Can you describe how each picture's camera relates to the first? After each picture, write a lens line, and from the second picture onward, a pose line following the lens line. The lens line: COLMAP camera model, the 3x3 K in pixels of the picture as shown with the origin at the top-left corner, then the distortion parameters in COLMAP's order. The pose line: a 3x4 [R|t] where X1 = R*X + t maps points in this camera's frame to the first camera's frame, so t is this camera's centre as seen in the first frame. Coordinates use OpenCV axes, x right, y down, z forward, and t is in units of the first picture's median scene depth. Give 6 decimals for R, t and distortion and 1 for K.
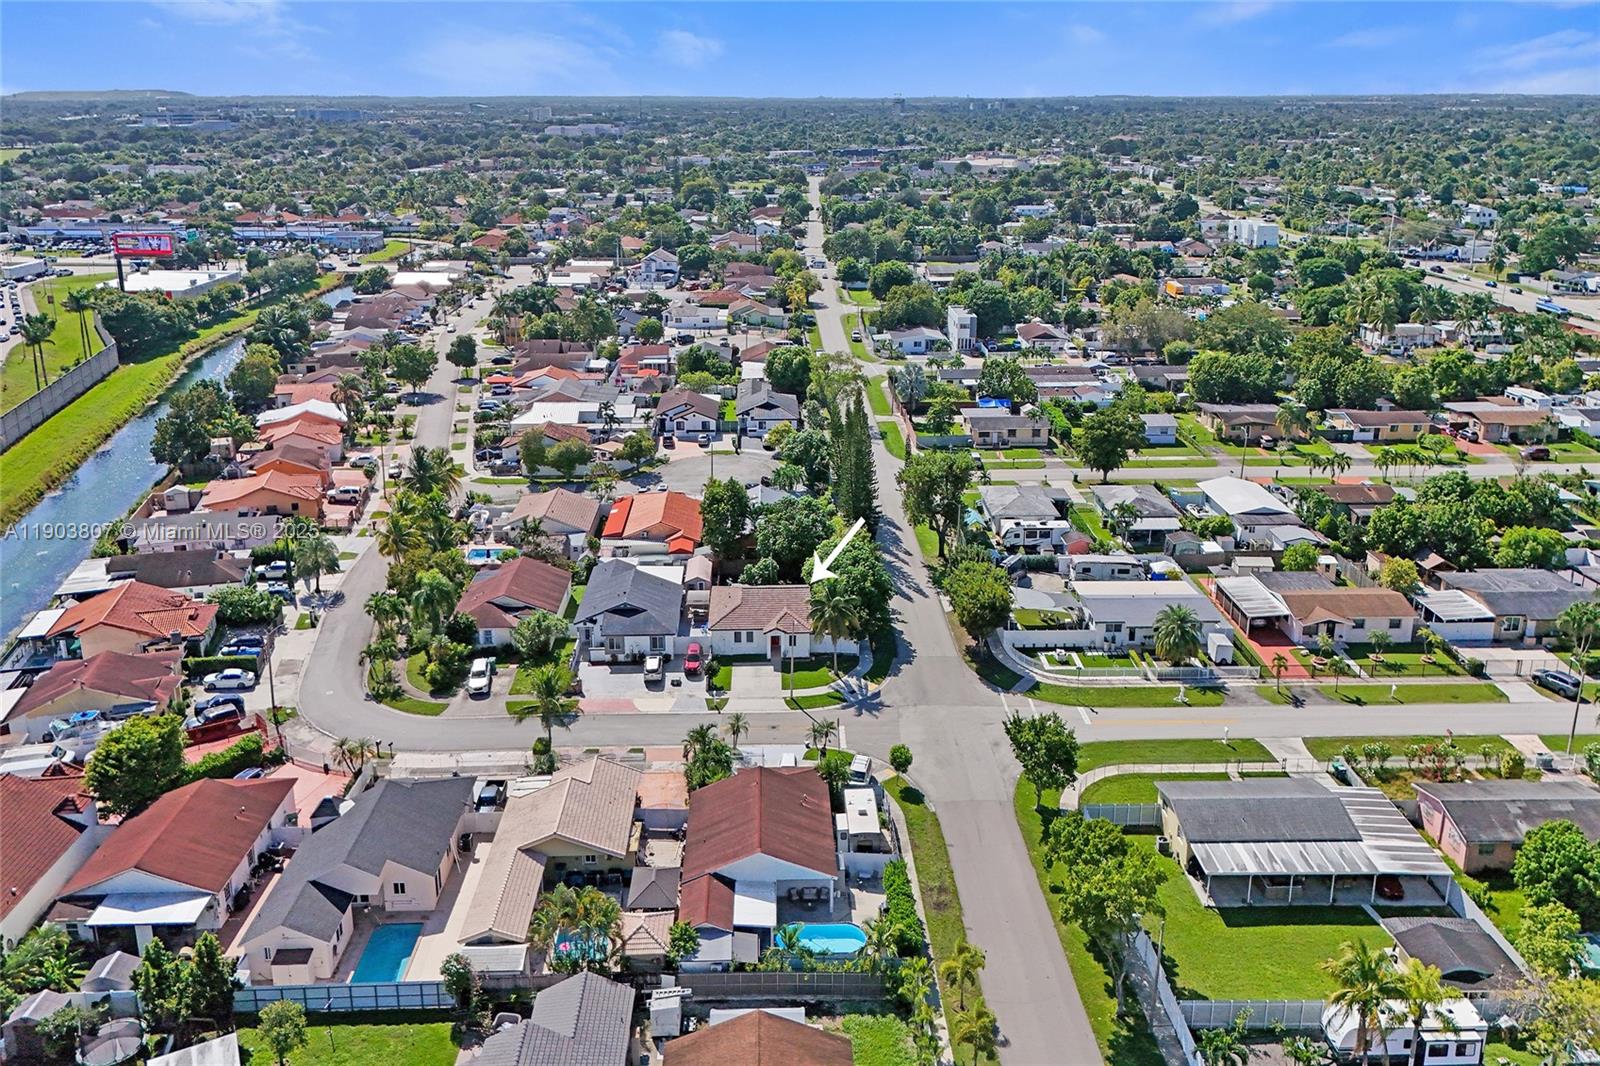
lens RADIAL K [[1375.6, 0, 800.0], [0, 1375.6, 533.0], [0, 0, 1]] dist [0.080494, -0.103959]
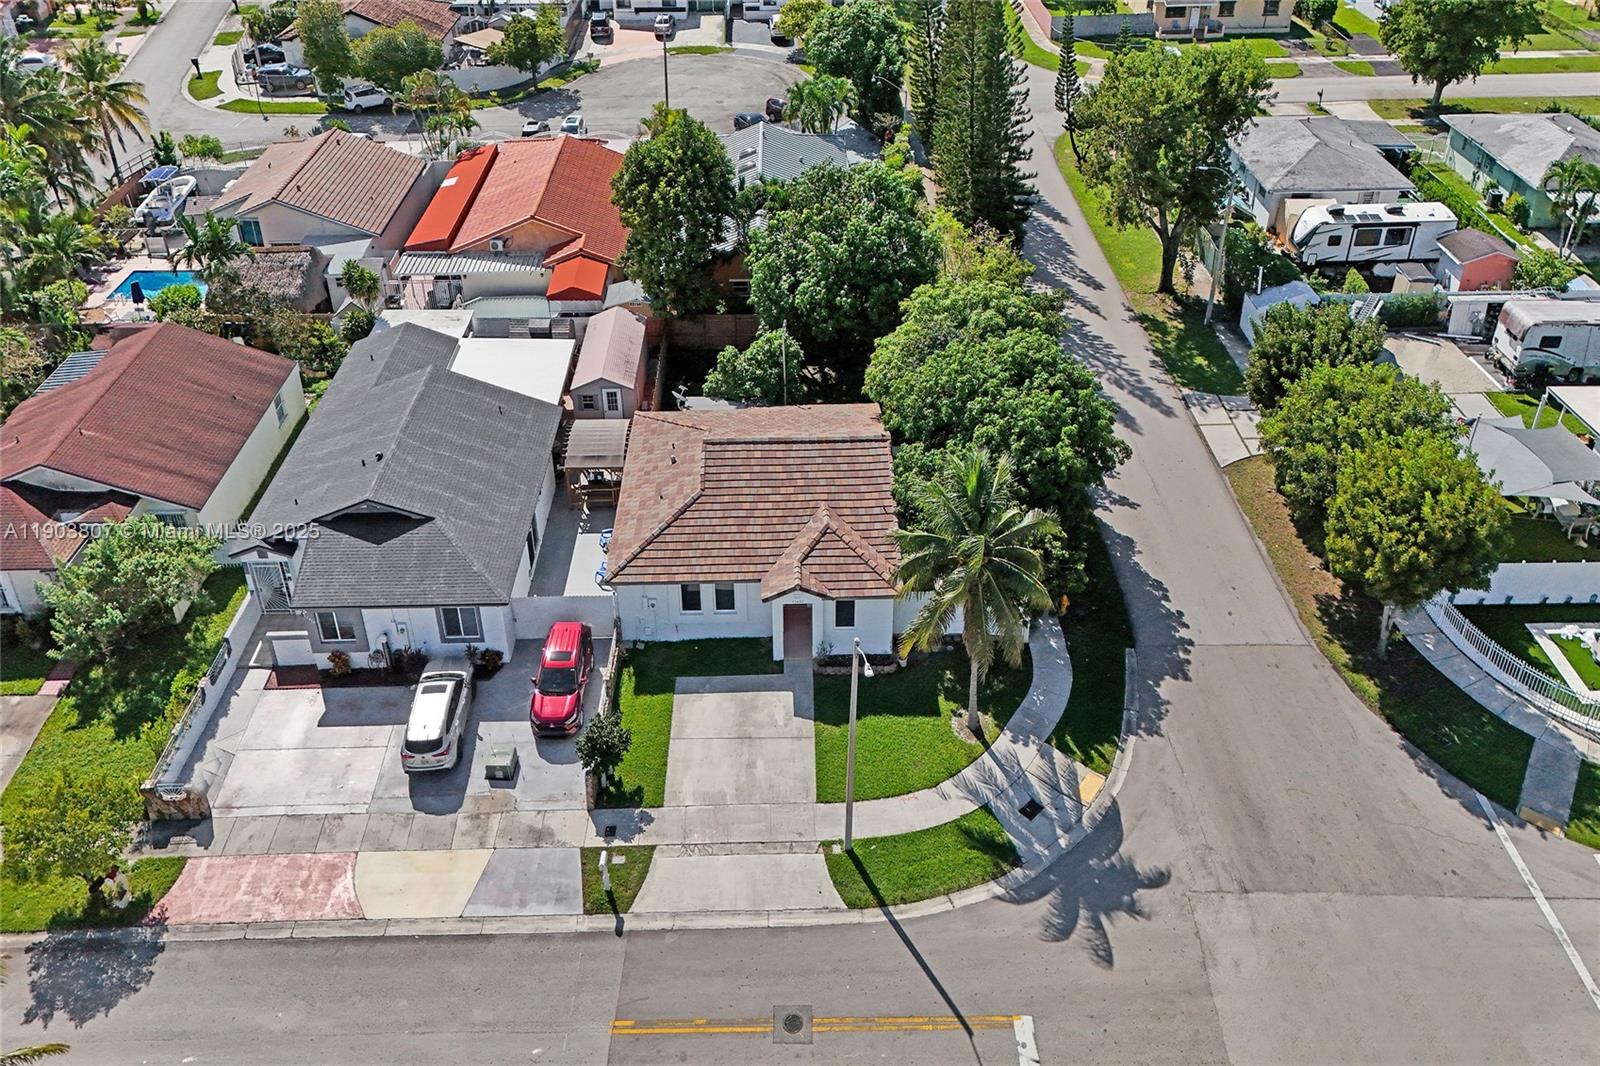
lens RADIAL K [[1375.6, 0, 800.0], [0, 1375.6, 533.0], [0, 0, 1]] dist [0.080494, -0.103959]
pose [[0.999906, 0.000401, -0.013736, -0.010175], [0.003331, 0.962686, 0.270601, -0.030015], [0.013332, -0.270621, 0.962594, 0.549139]]
